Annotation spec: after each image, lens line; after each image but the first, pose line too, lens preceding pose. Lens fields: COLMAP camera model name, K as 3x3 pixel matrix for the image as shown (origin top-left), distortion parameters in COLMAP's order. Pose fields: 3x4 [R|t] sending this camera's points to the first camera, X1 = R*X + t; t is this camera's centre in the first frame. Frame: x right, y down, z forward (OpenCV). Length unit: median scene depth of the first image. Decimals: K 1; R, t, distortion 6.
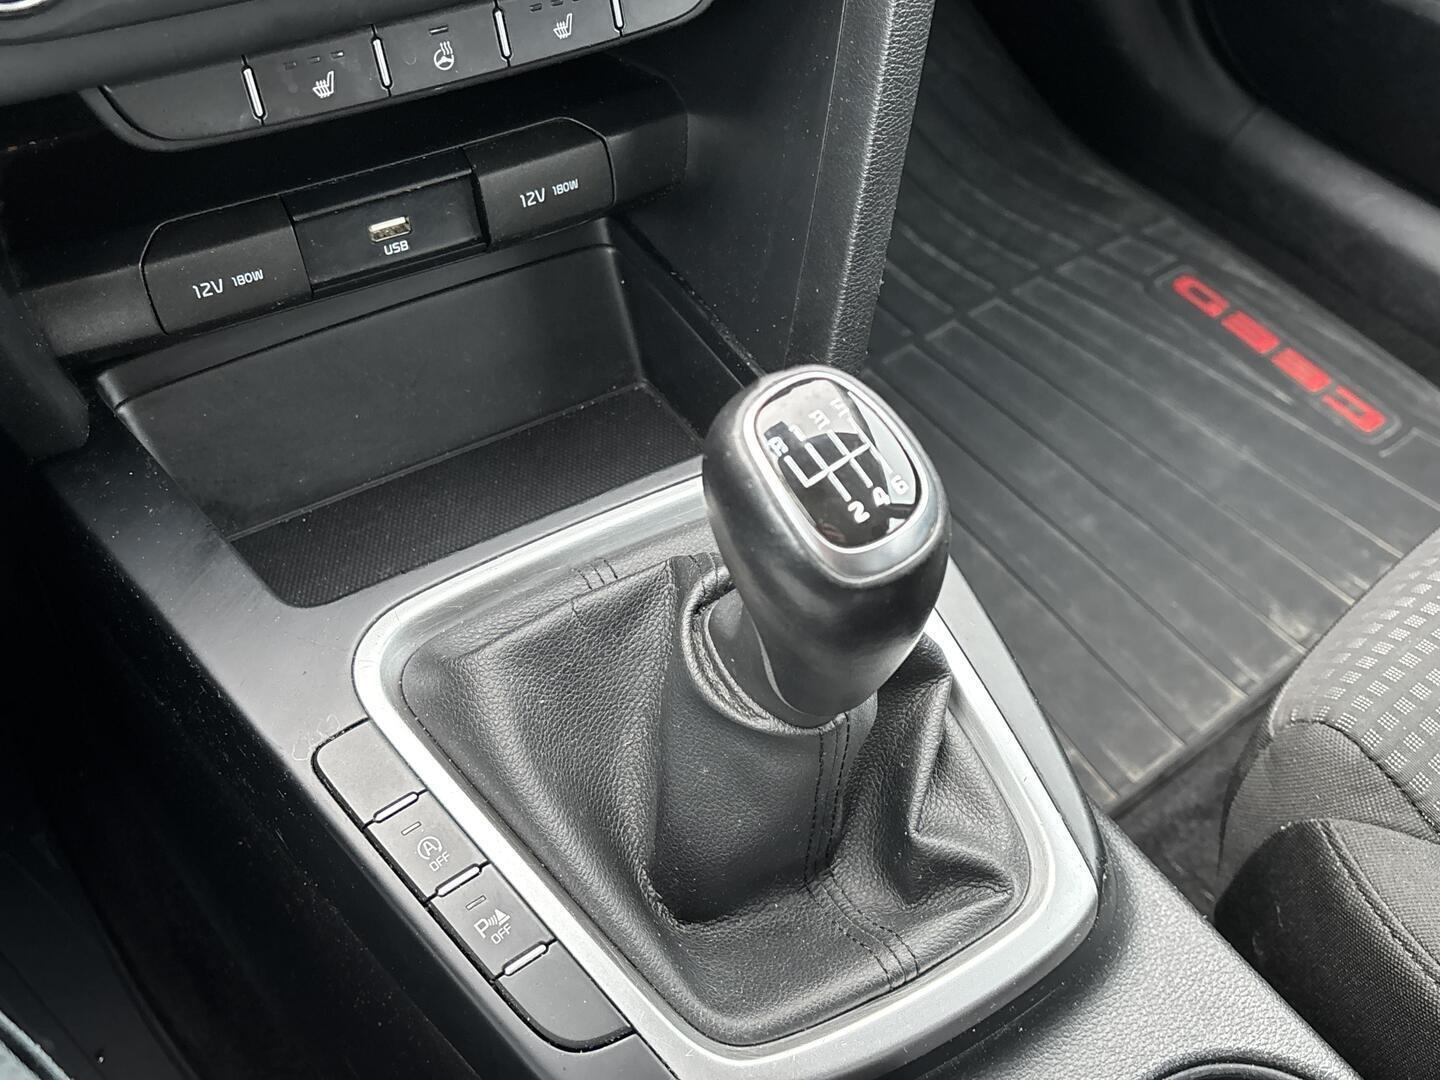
lens RADIAL K [[1434.2, 0, 726.0], [0, 1434.2, 539.8], [0, 0, 1]] dist [-0.040622, 0.000000]
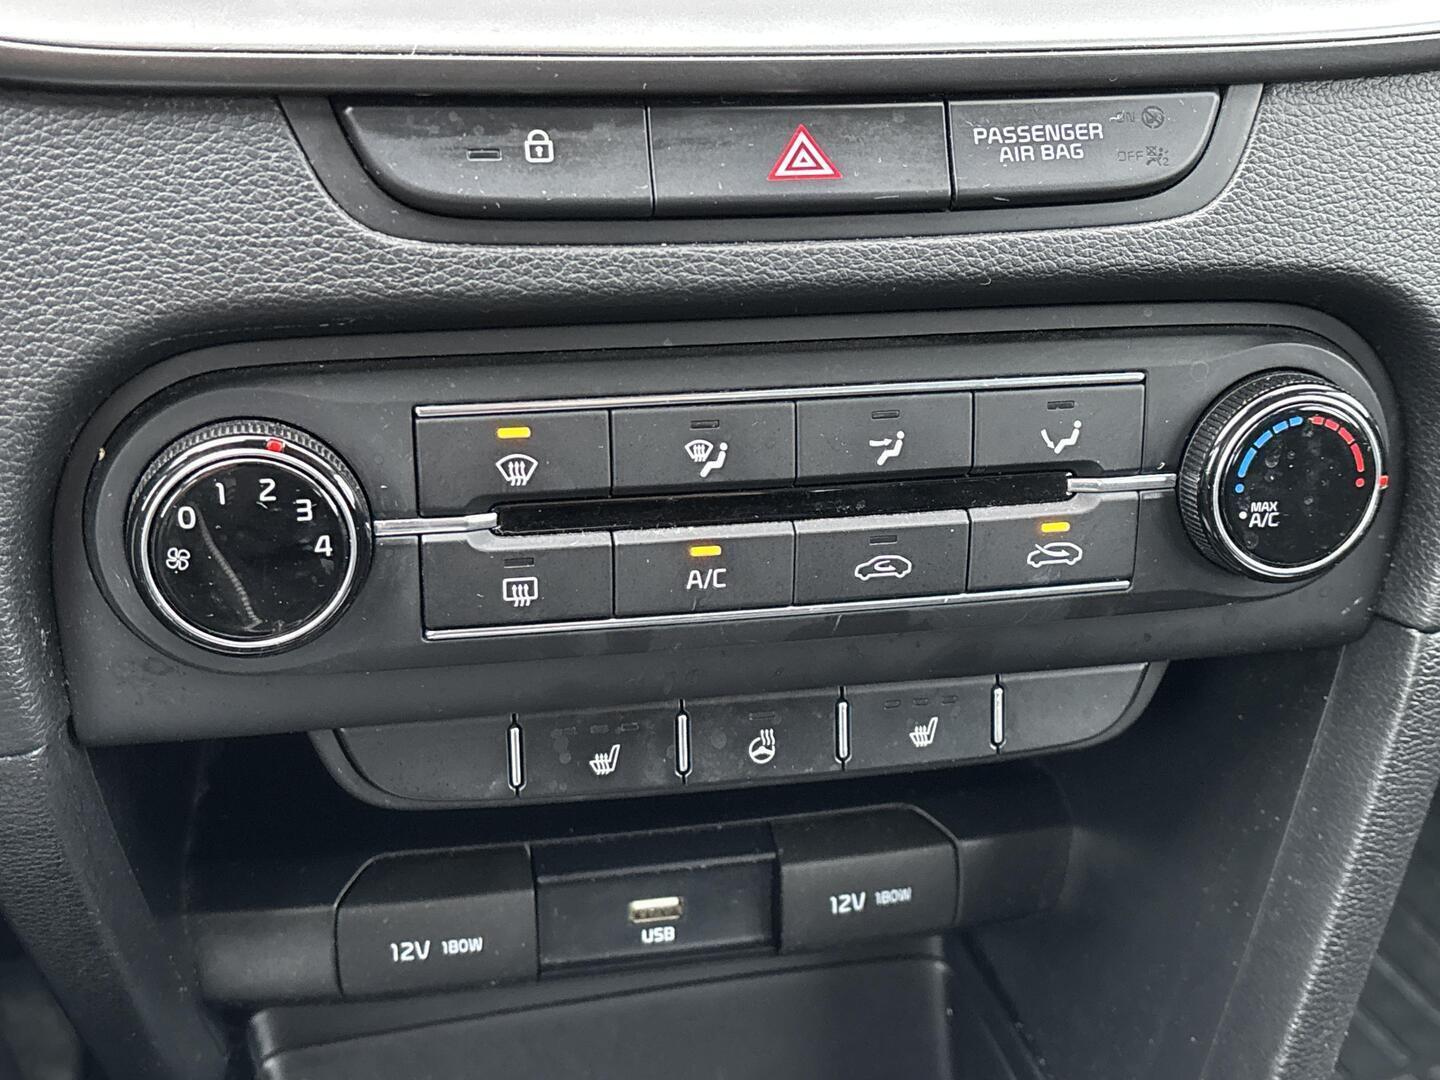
lens RADIAL K [[1797.2, 0, 715.7], [0, 1797.2, 539.5], [0, 0, 1]] dist [-0.014363, 0.000000]
pose [[0.960134, 0.153681, -0.233507, -0.011201], [-0.221312, 0.928203, -0.299100, -0.125845], [0.170776, 0.338853, 0.925210, 0.051706]]
